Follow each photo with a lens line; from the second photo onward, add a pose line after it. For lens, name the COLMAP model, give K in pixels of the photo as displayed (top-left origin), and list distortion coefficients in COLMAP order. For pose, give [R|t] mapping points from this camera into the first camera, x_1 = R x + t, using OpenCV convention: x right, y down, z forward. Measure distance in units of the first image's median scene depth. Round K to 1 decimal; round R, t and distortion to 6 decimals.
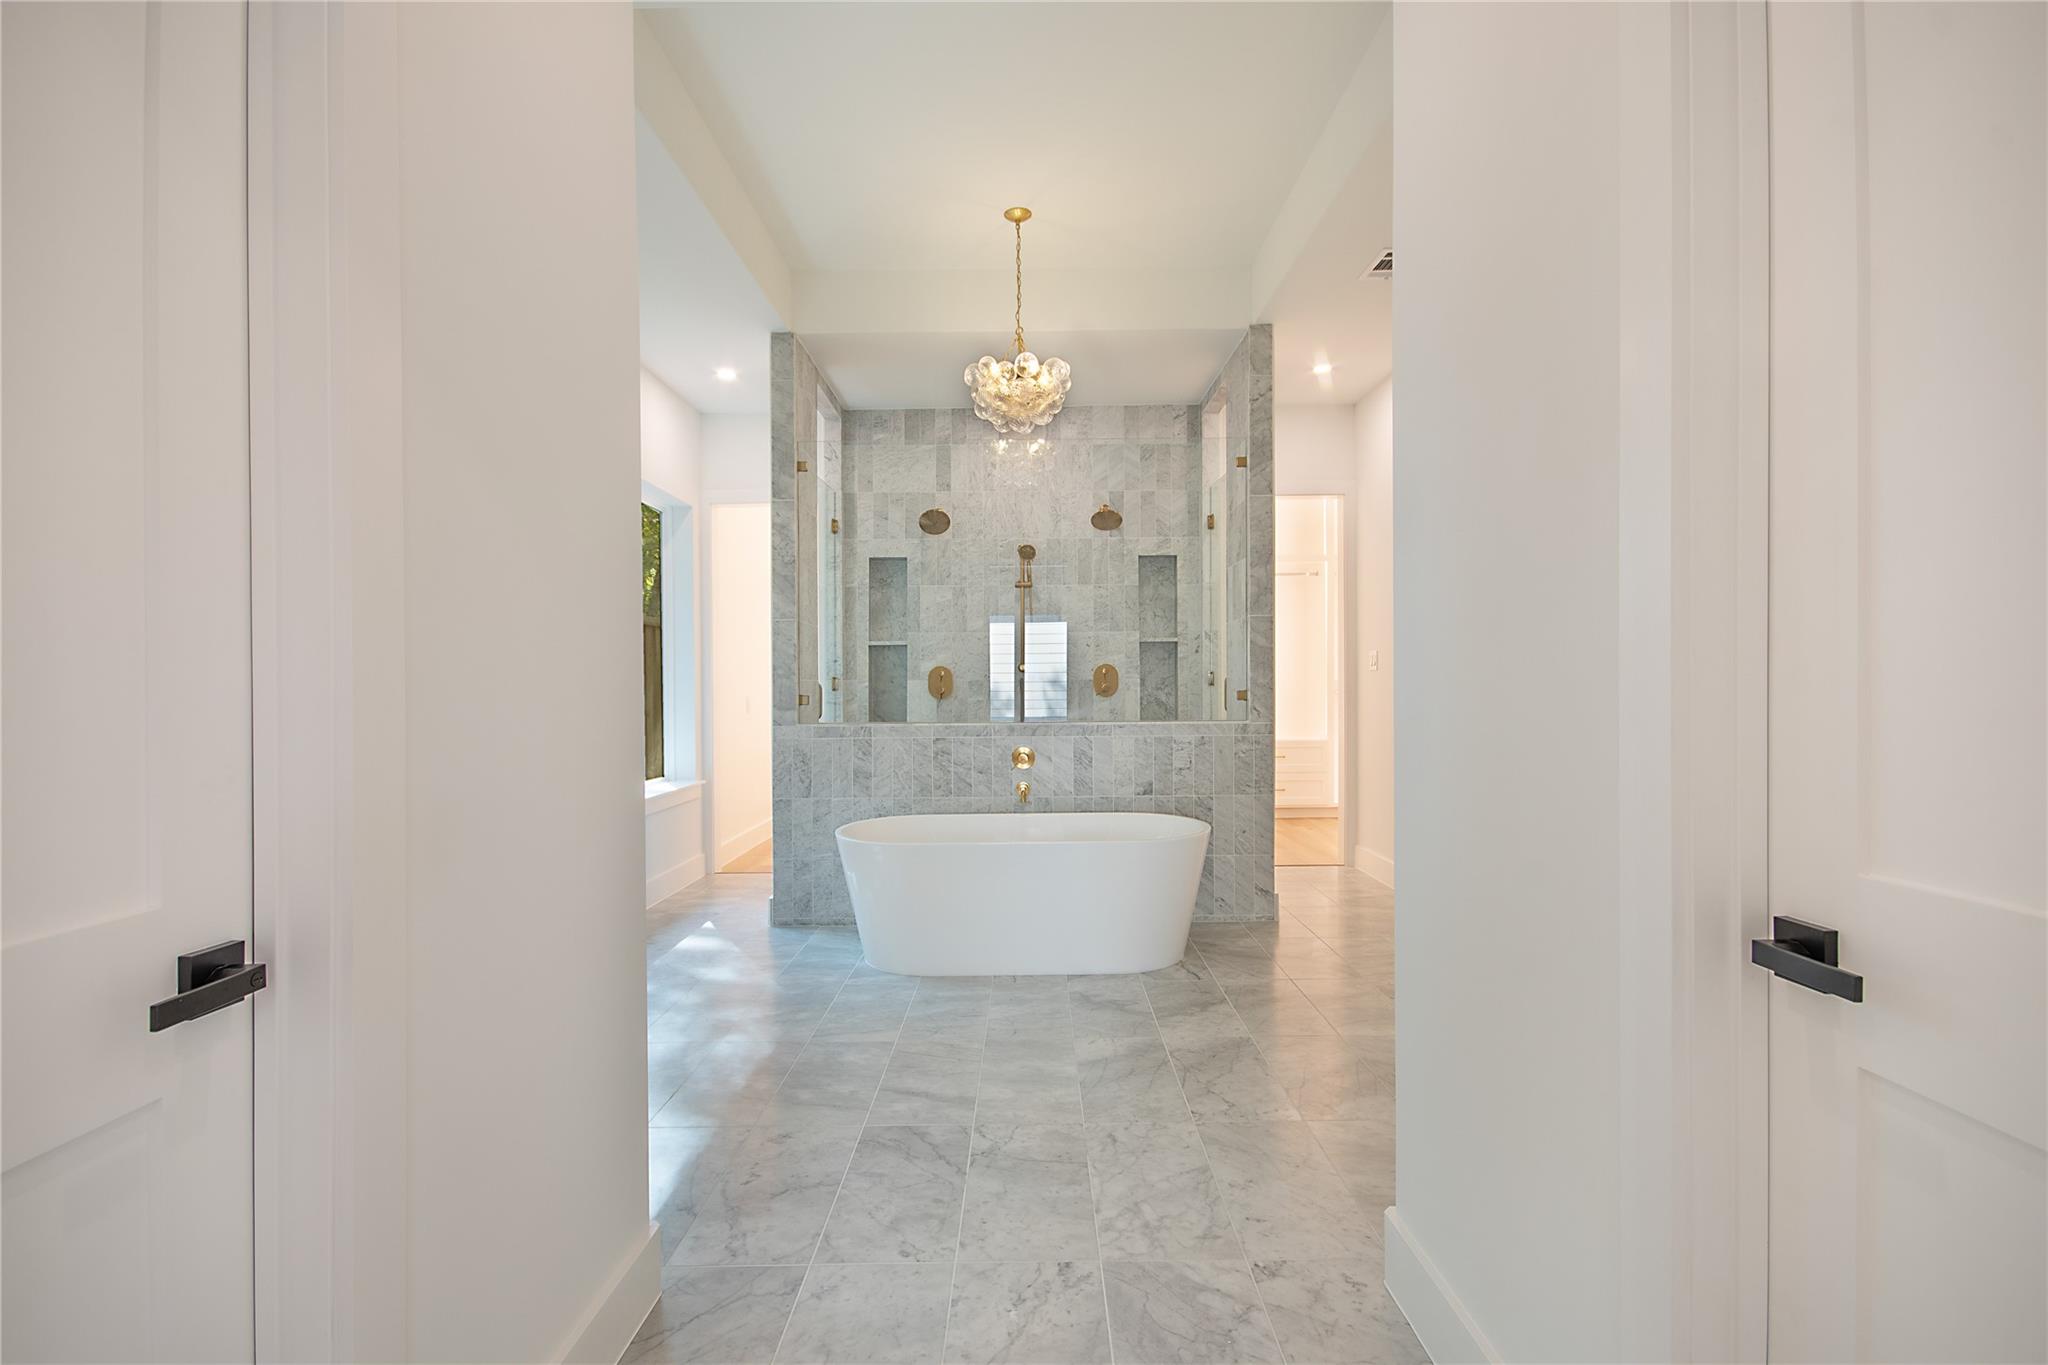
lens RADIAL K [[907.0, 0, 1024.0], [0, 907.0, 683.6], [0, 0, 1]] dist [-0.009407, -0.000298]
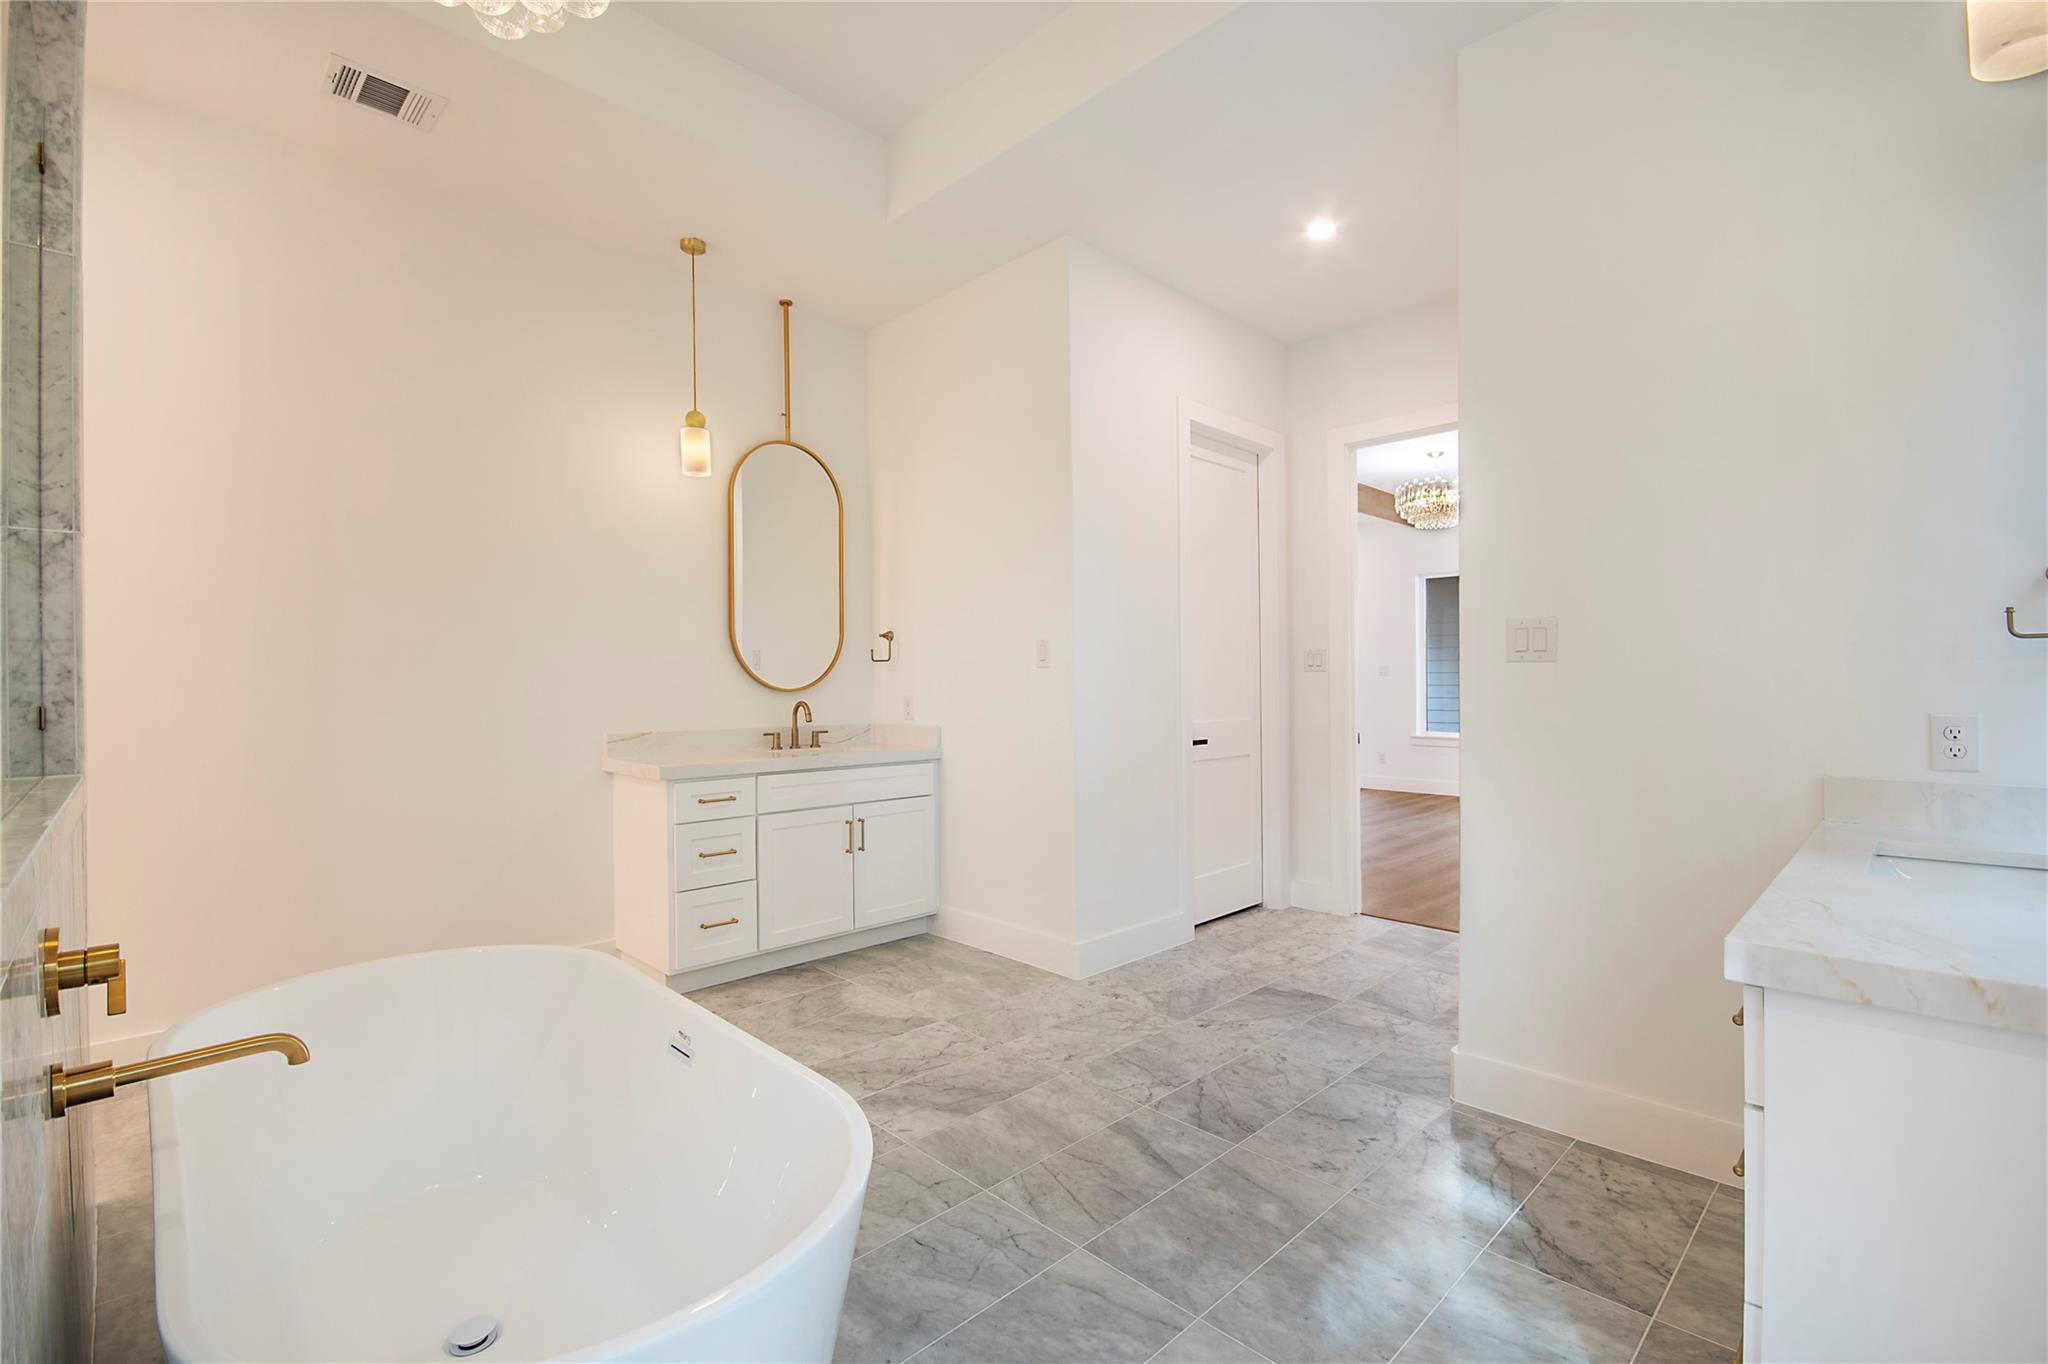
lens RADIAL K [[907.0, 0, 1023.9], [0, 907.0, 688.2], [0, 0, 1]] dist [-0.009407, -0.000298]
pose [[-0.702034, 0.011909, 0.712044, -0.763992], [0.011102, 0.999922, -0.005778, 0.016482], [-0.712057, 0.003849, -0.702111, 1.989216]]
